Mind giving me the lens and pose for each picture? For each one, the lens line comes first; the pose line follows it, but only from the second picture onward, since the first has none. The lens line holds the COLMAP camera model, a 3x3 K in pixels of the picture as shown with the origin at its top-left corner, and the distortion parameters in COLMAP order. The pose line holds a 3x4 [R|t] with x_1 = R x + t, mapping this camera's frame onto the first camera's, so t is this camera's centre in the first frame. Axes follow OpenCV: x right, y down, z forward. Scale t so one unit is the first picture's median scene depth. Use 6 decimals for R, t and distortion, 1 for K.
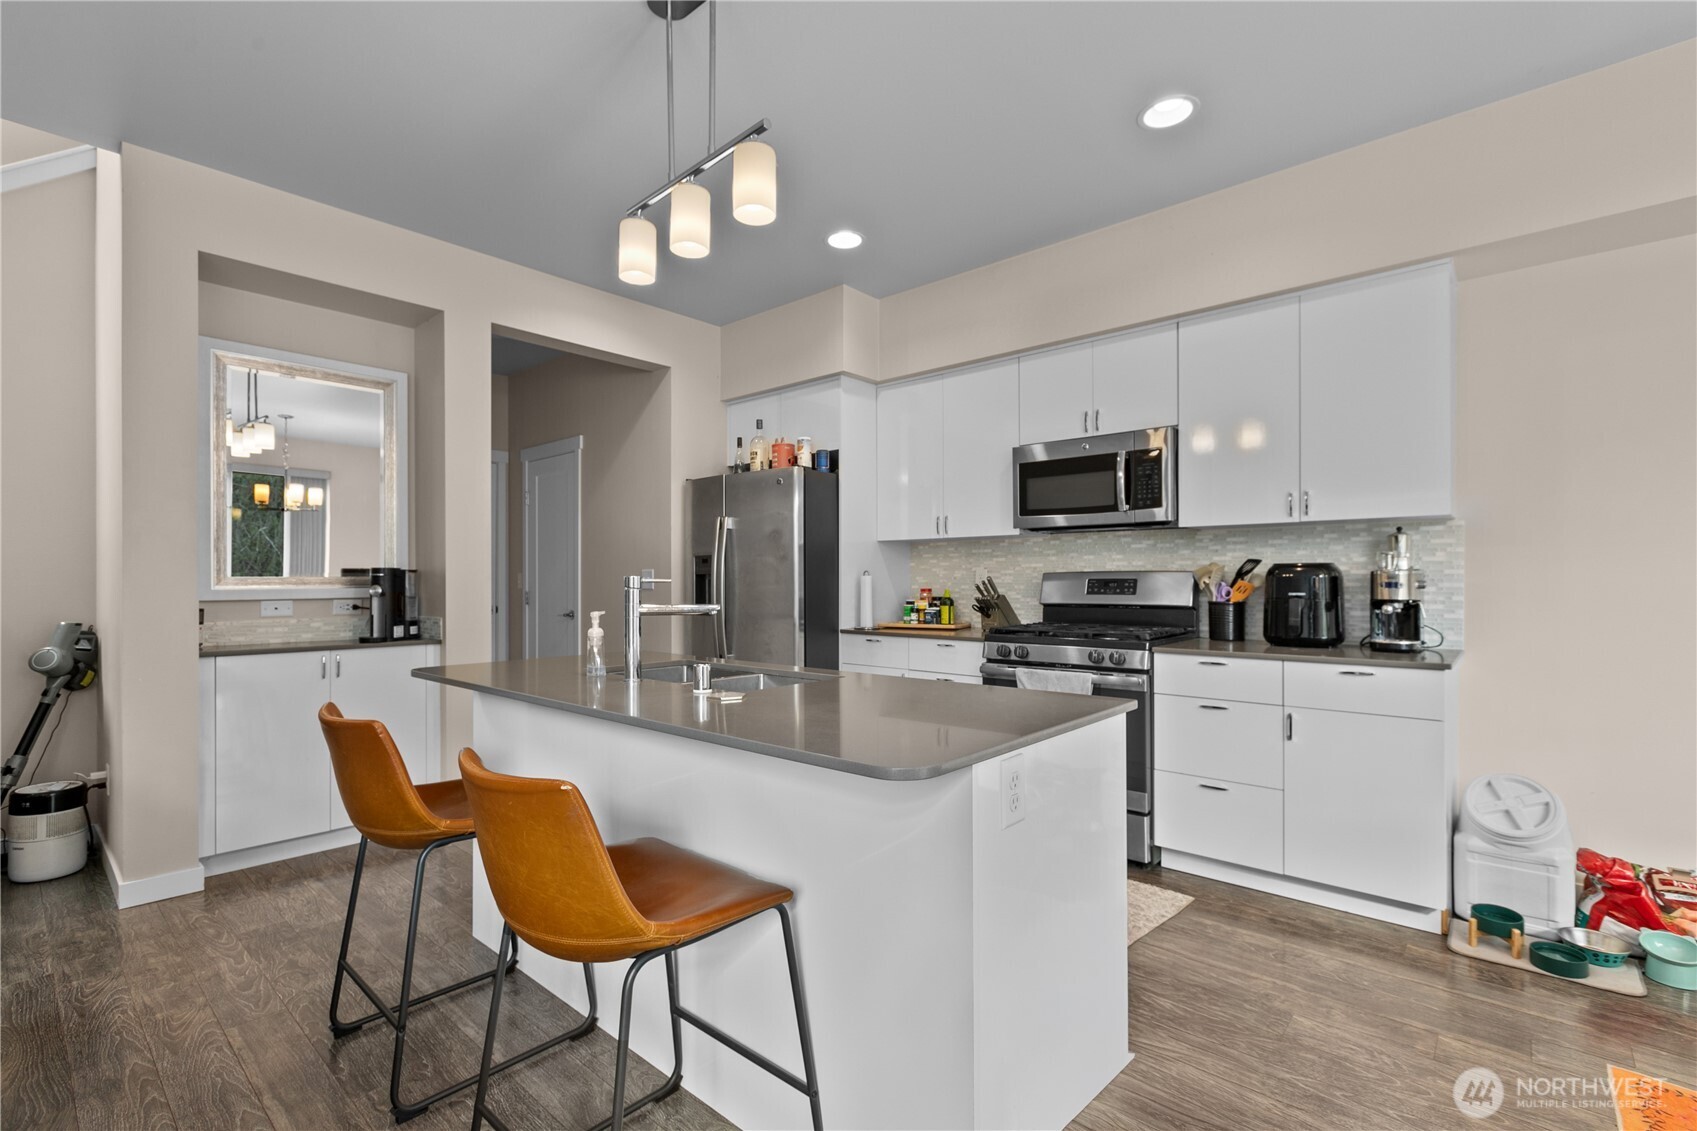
lens RADIAL K [[766.8, 0, 855.1], [0, 766.8, 576.5], [0, 0, 1]] dist [0.000087, 0.000481]
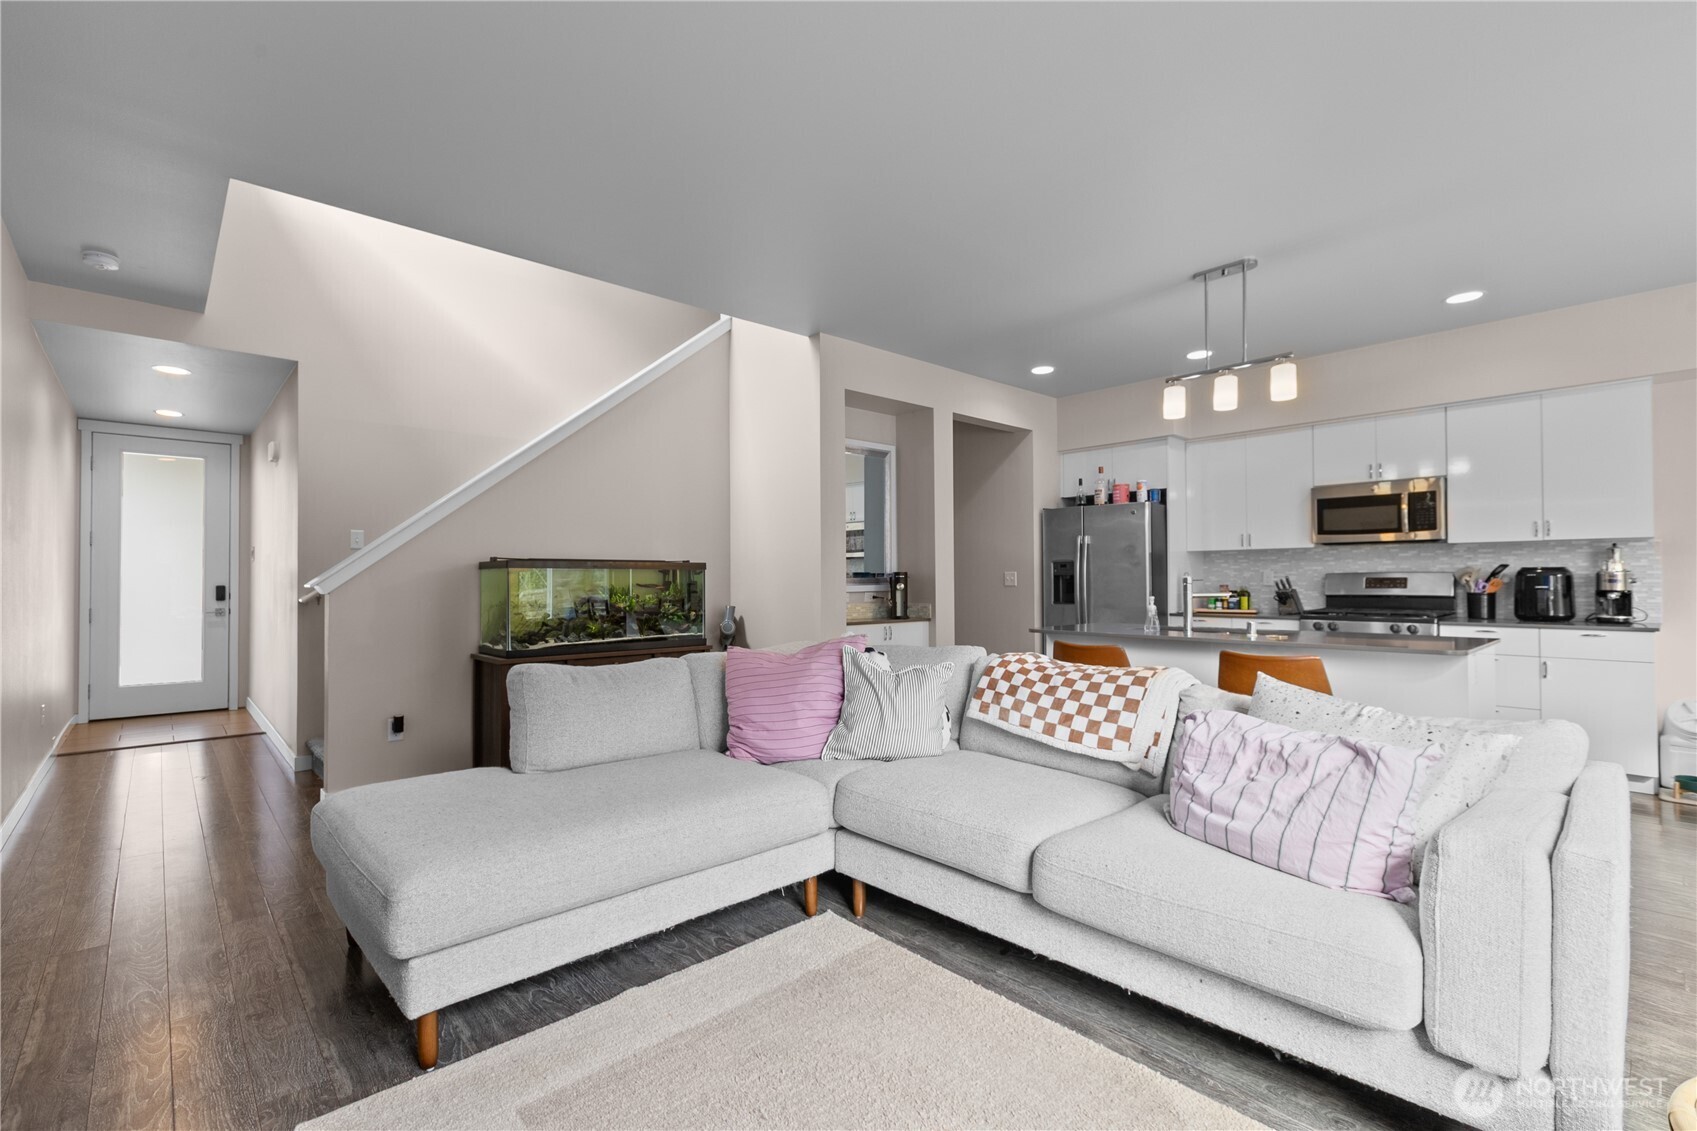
lens RADIAL K [[766.8, 0, 852.5], [0, 766.8, 567.8], [0, 0, 1]] dist [0.000087, 0.000481]
pose [[0.994766, -0.005264, -0.102047, -0.573999], [0.004323, 0.999946, -0.009433, -0.006482], [0.102092, 0.008943, 0.994735, -0.603981]]
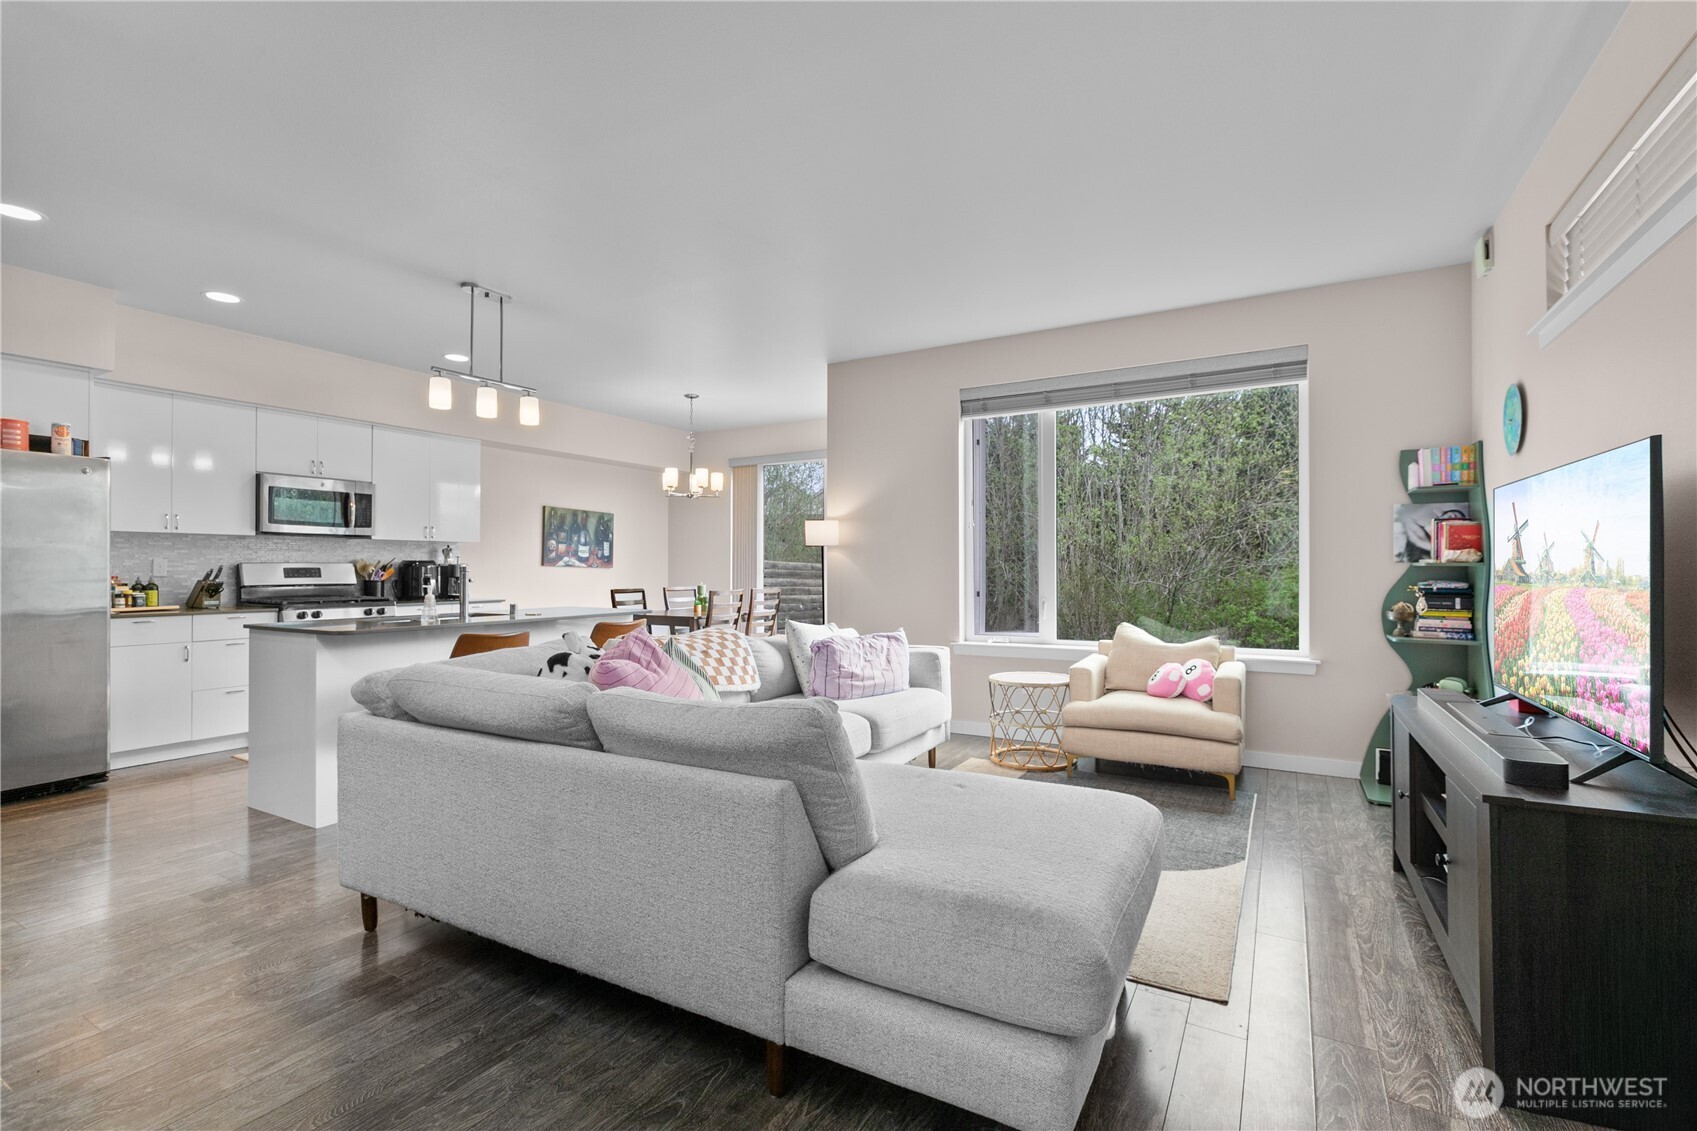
lens RADIAL K [[766.8, 0, 841.2], [0, 766.8, 565.4], [0, 0, 1]] dist [0.000087, 0.000481]
pose [[-0.194013, 0.003873, 0.980991, -1.522619], [-0.007331, 0.999959, -0.005398, -0.000790], [-0.980971, -0.008239, -0.193977, 0.264833]]
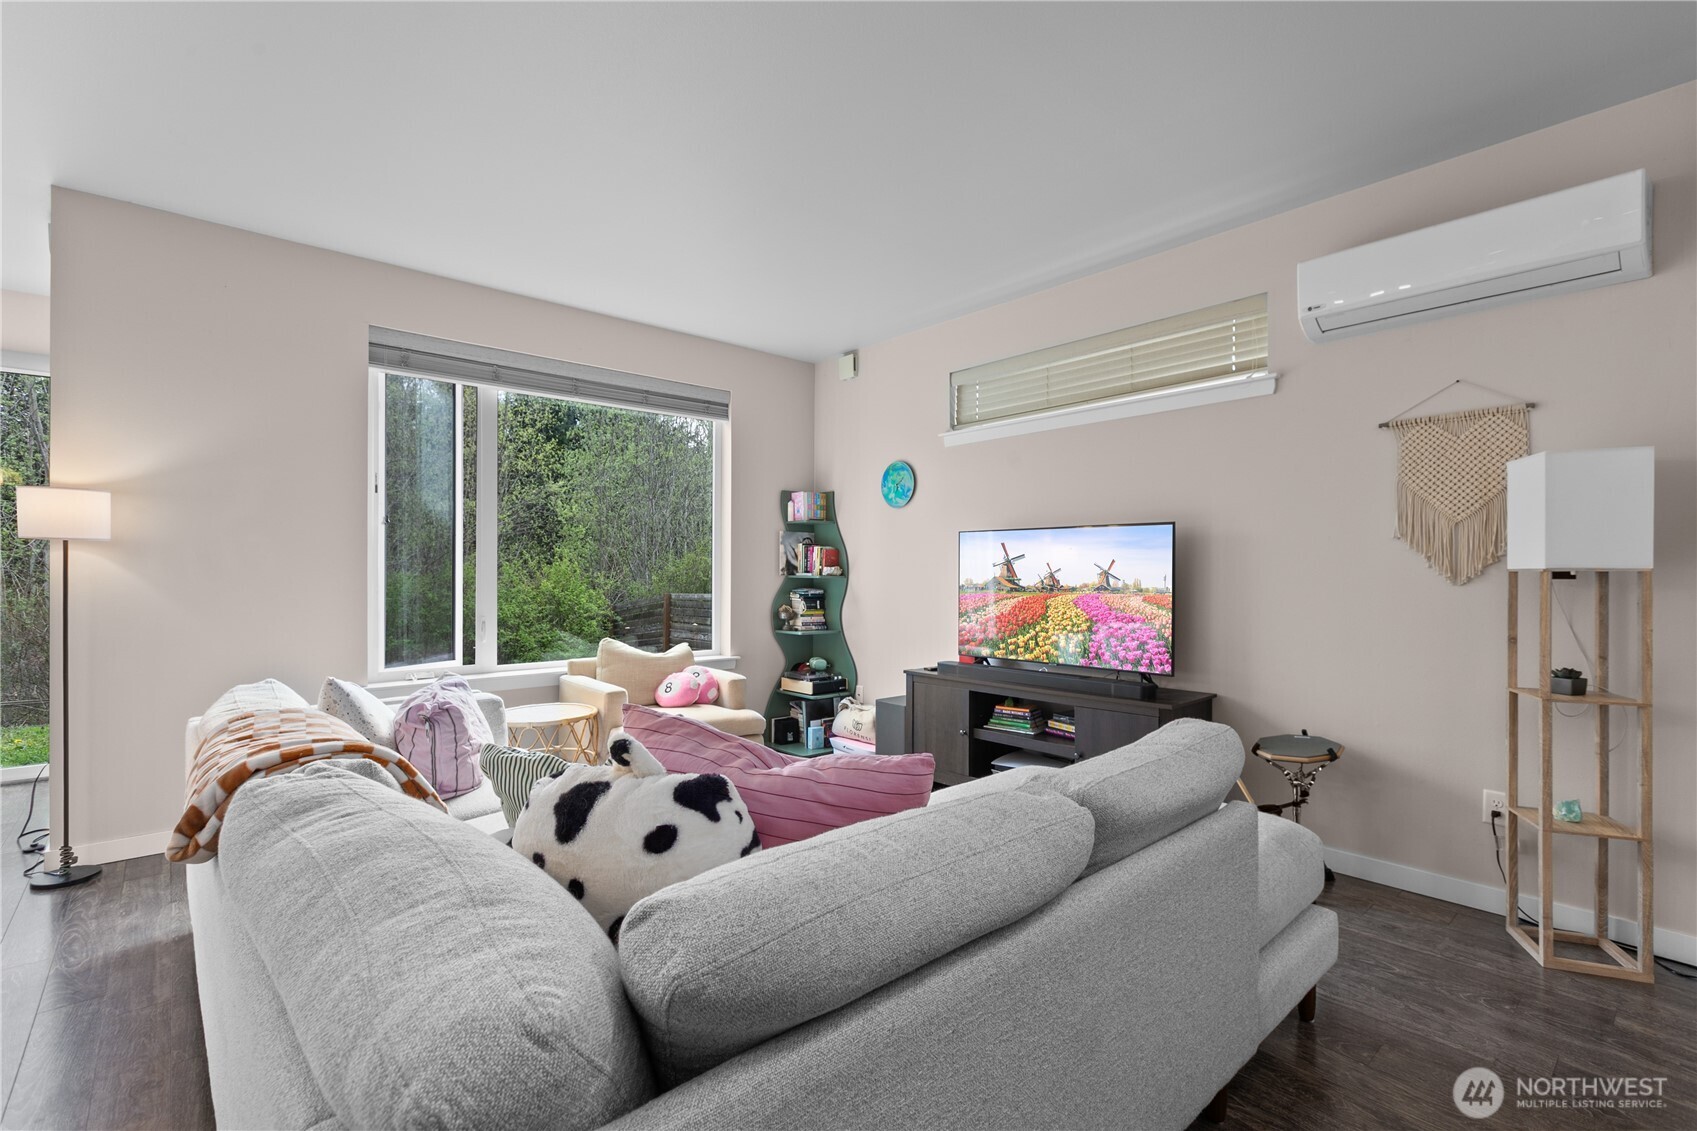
lens RADIAL K [[766.8, 0, 848.1], [0, 766.8, 575.0], [0, 0, 1]] dist [0.000087, 0.000481]
pose [[-0.992322, -0.004012, 0.123612, -0.837519], [-0.004681, 0.999976, -0.005127, -0.011307], [-0.123589, -0.005666, -0.992317, 0.739721]]
